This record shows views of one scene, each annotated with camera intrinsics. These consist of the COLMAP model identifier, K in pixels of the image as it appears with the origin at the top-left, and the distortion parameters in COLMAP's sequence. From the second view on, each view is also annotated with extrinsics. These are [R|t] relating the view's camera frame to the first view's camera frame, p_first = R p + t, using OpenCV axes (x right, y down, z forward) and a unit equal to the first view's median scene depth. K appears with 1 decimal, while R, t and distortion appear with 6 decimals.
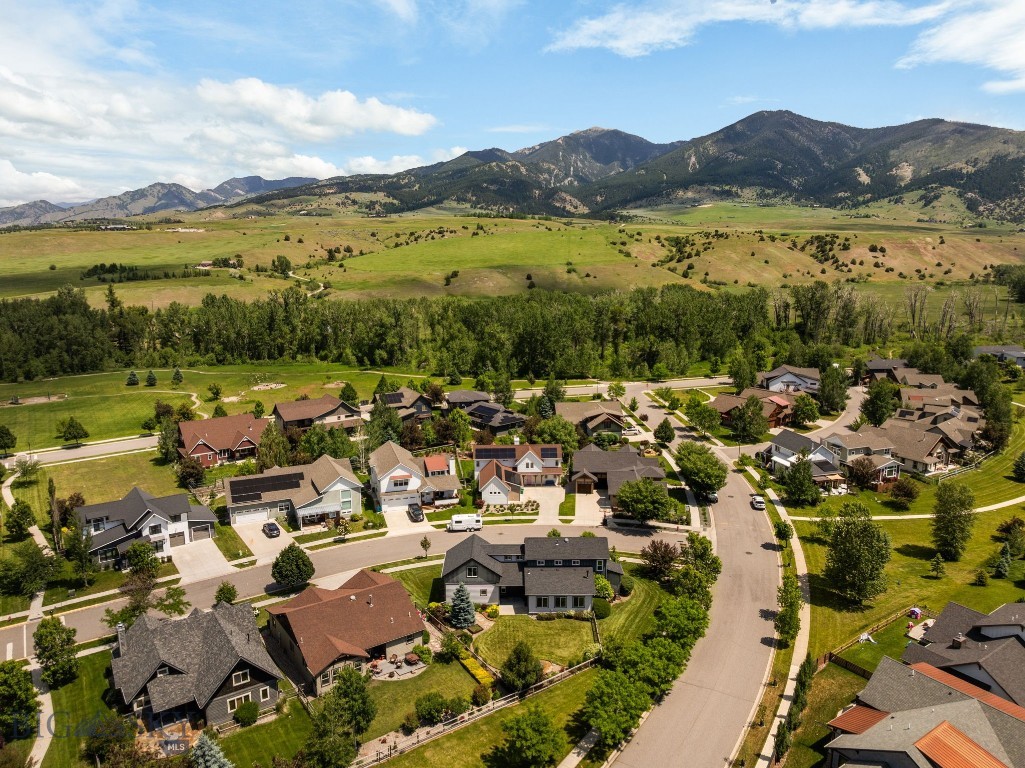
lens RADIAL K [[722.3, 0, 516.8], [0, 722.3, 380.4], [0, 0, 1]] dist [-0.038527, 0.010532]
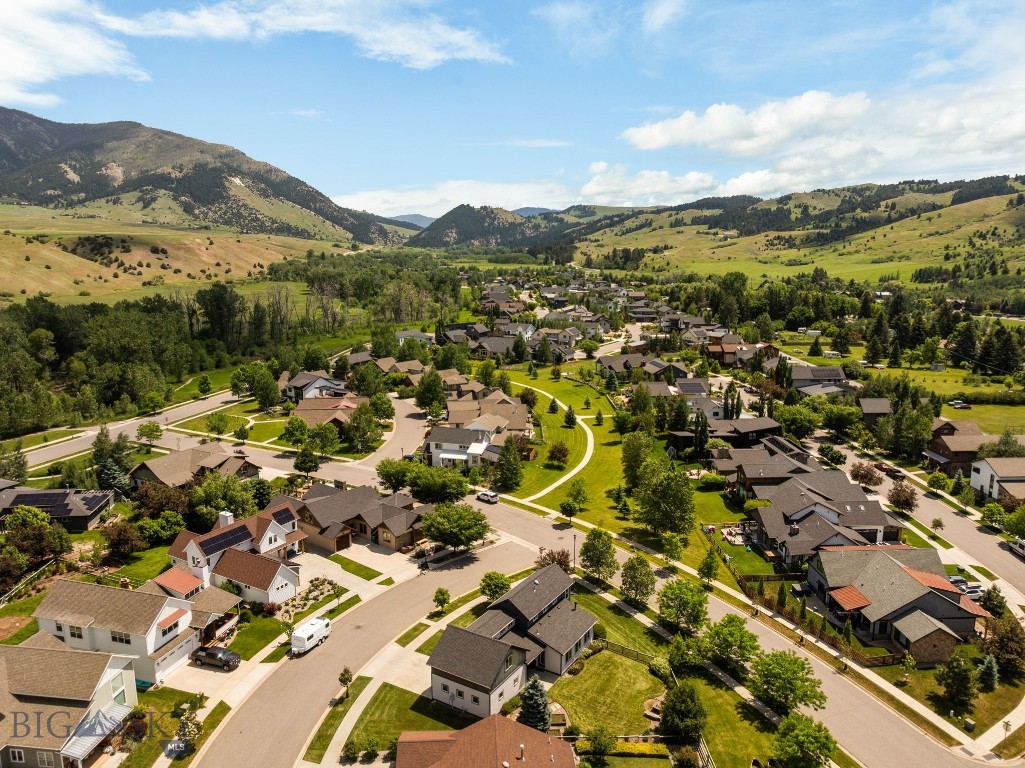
lens RADIAL K [[722.3, 0, 515.9], [0, 722.3, 375.4], [0, 0, 1]] dist [-0.038527, 0.010532]
pose [[0.529735, -0.146268, 0.835456, -0.302100], [0.153056, 0.985332, 0.075459, -0.046955], [-0.834239, 0.087898, 0.544352, 0.239382]]
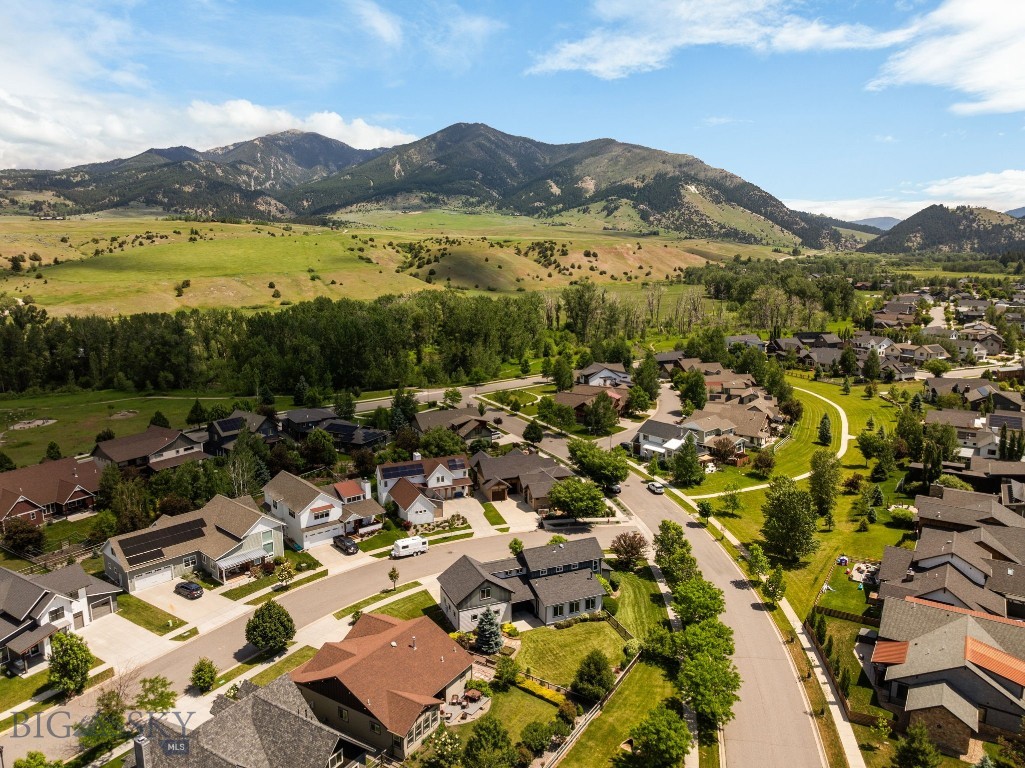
lens RADIAL K [[722.3, 0, 516.4], [0, 722.3, 381.7], [0, 0, 1]] dist [-0.038527, 0.010532]
pose [[0.920905, -0.067510, 0.383897, -0.167259], [0.069860, 0.997526, 0.007836, -0.008886], [-0.383477, 0.019603, 0.923343, 0.042293]]
